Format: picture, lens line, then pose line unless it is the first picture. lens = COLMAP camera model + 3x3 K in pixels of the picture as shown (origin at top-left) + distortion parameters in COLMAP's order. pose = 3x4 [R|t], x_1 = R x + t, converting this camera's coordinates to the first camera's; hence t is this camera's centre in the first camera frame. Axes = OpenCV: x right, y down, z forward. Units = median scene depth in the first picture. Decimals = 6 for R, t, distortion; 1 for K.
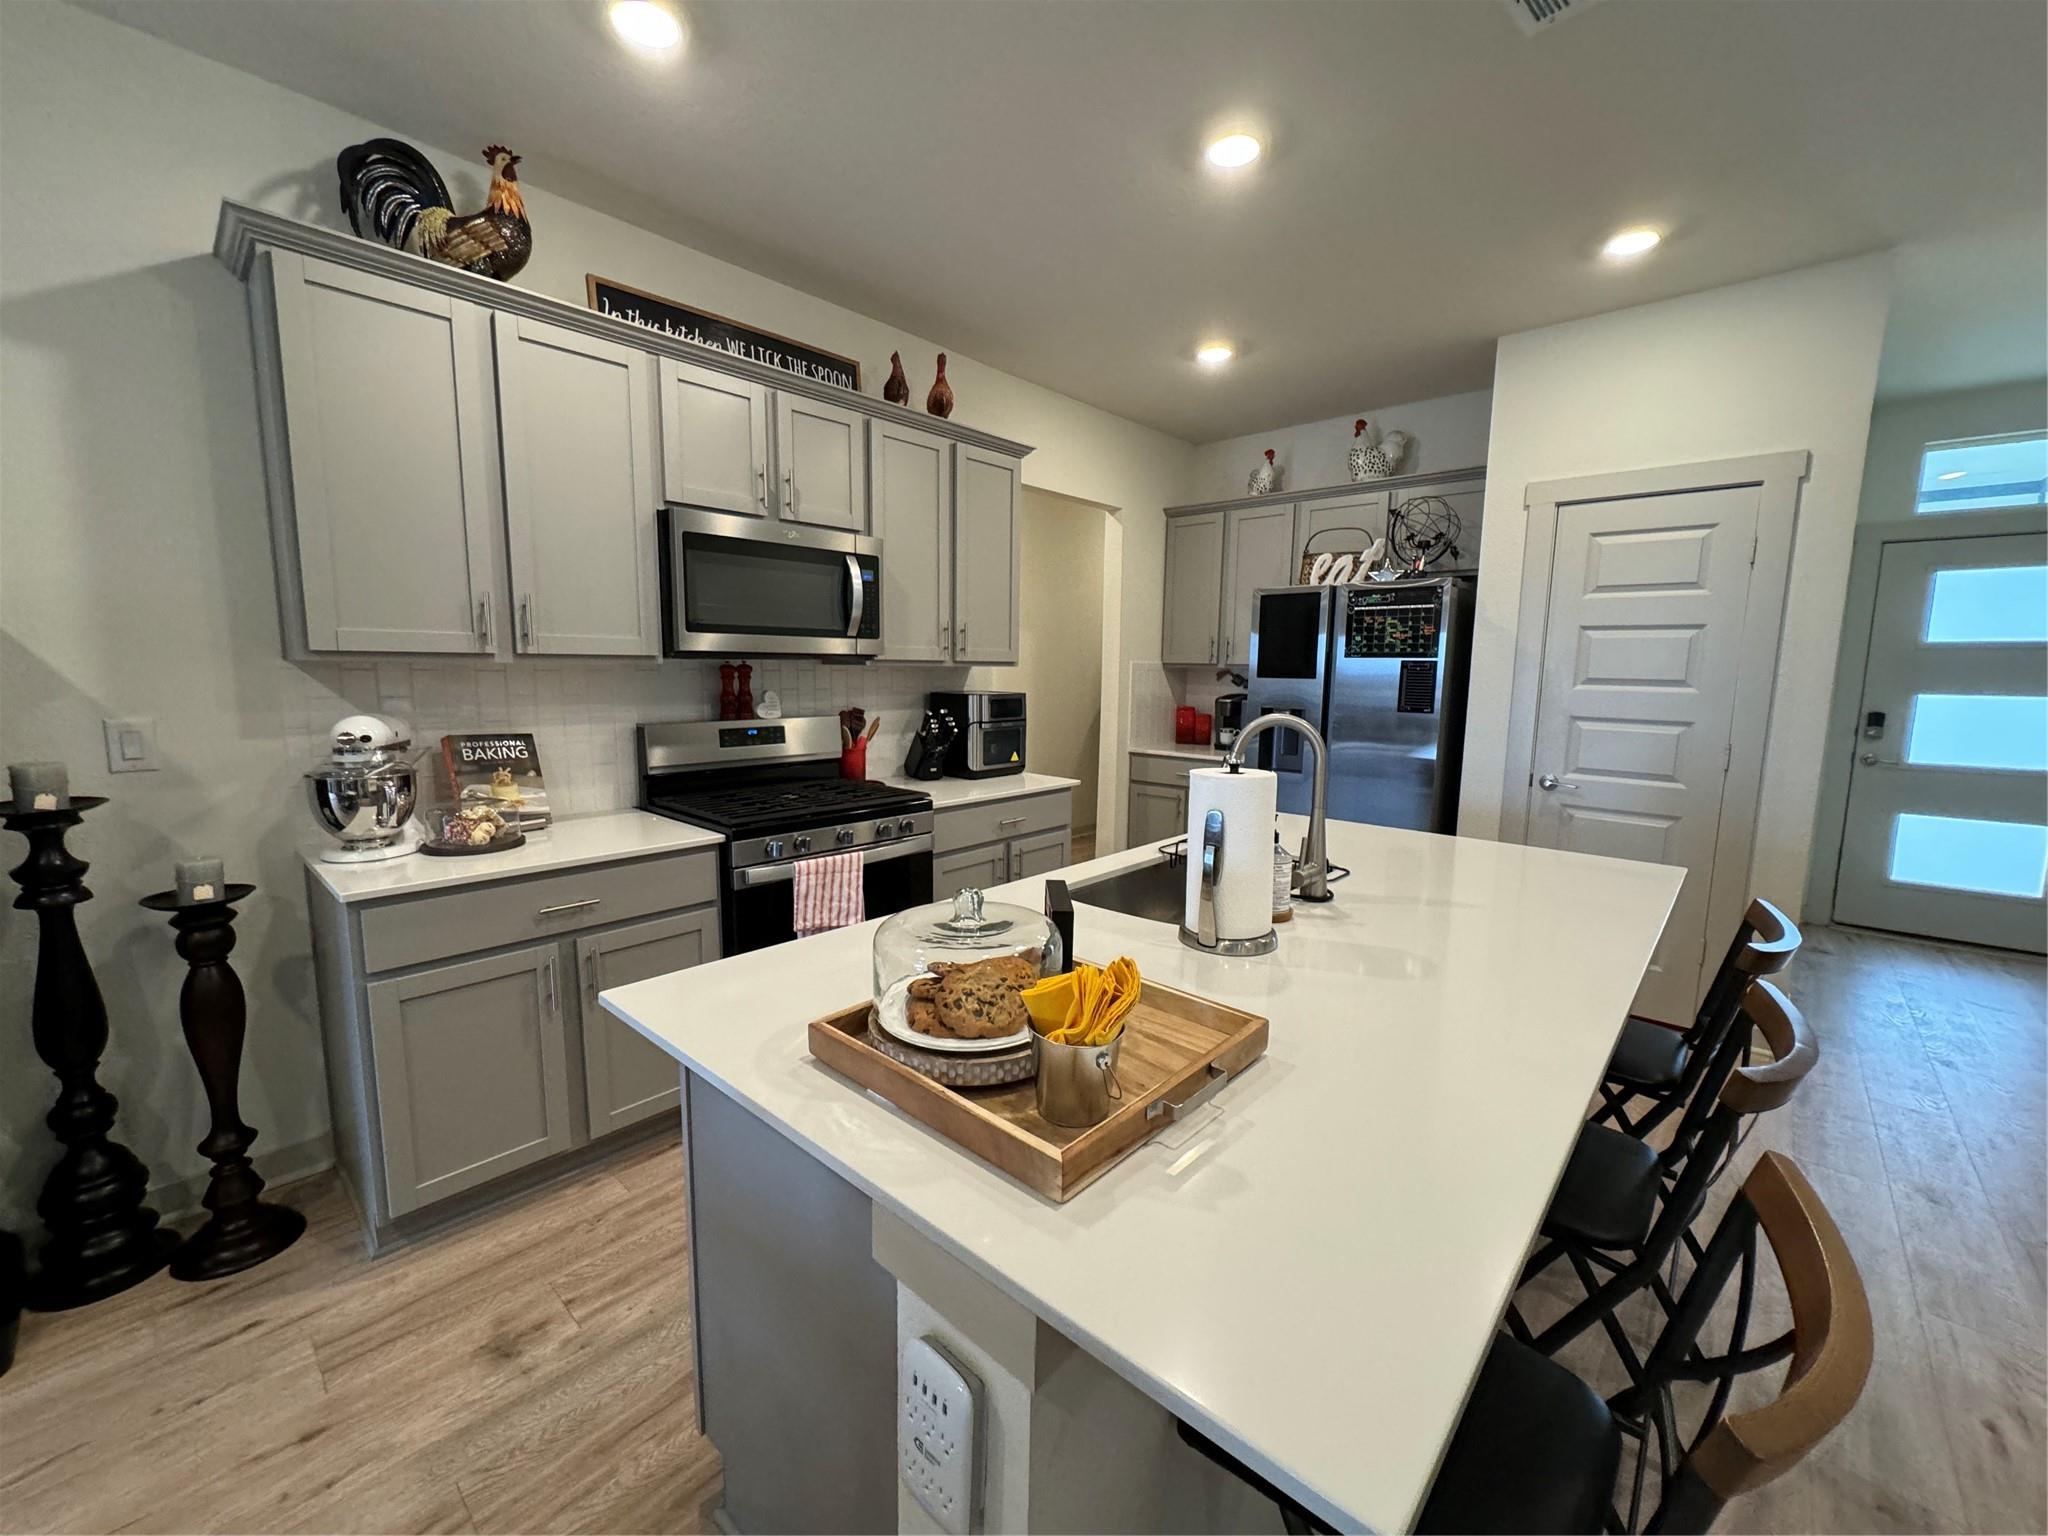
lens RADIAL K [[817.0, 0, 1027.0], [0, 817.0, 771.0], [0, 0, 1]] dist [-0.001507, 0.001335]
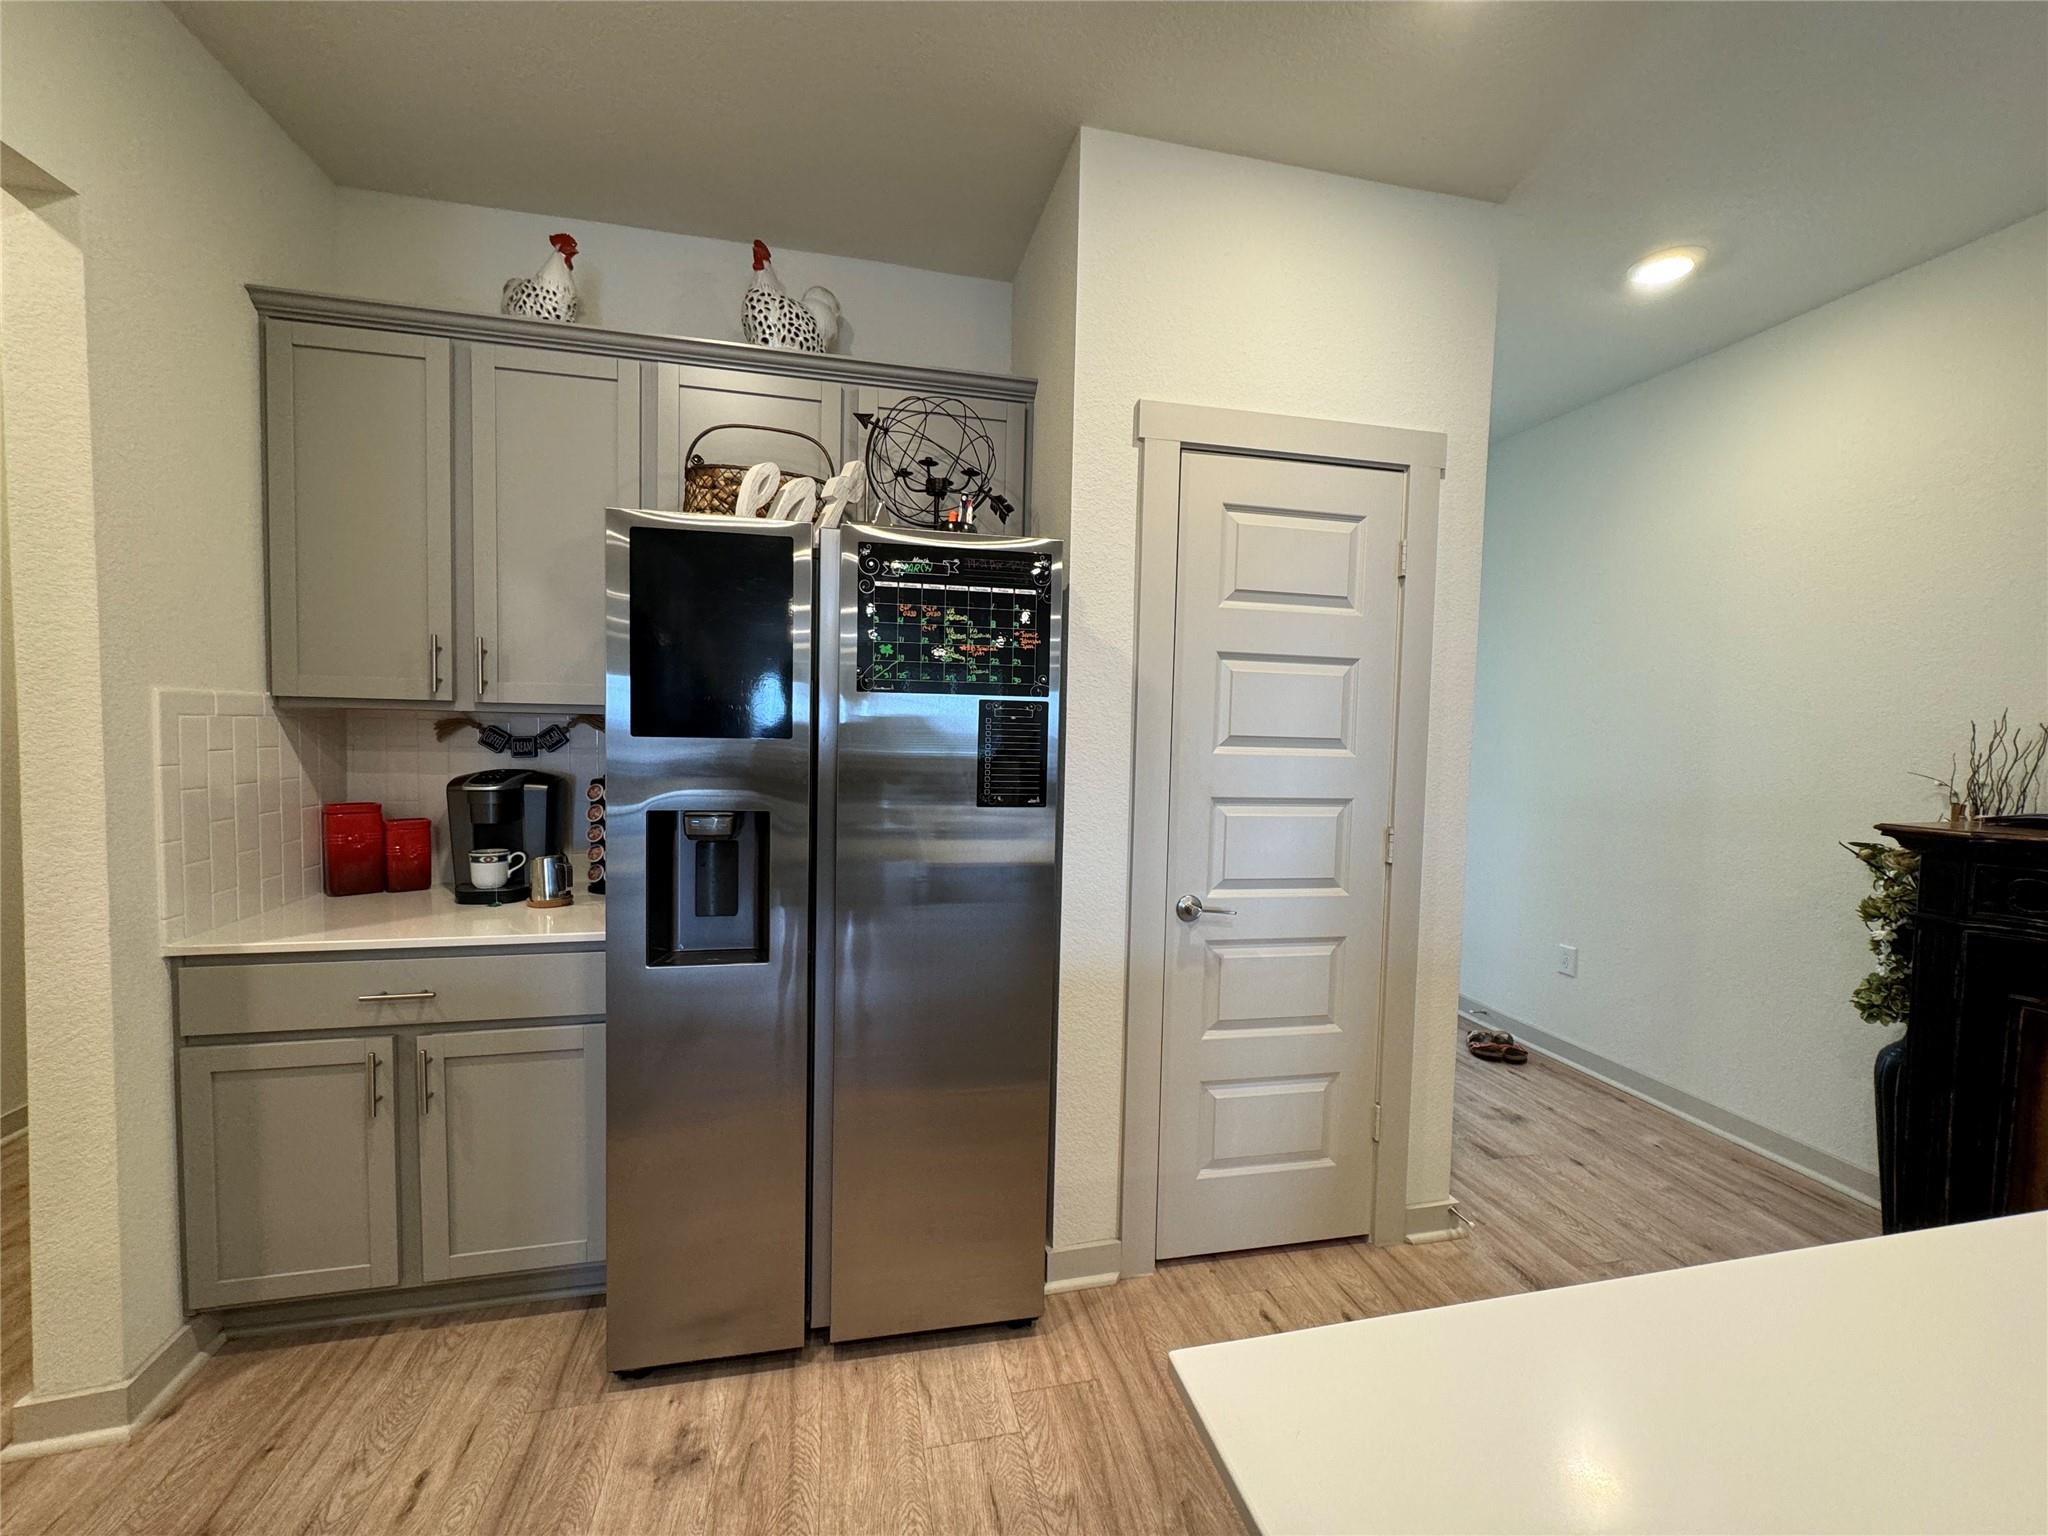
lens RADIAL K [[817.0, 0, 1029.2], [0, 817.0, 771.8], [0, 0, 1]] dist [-0.001507, 0.001335]
pose [[0.577576, -0.042930, 0.815207, 0.100583], [0.091636, 0.995714, -0.012488, -0.104299], [-0.811177, 0.081915, 0.579035, 0.865200]]
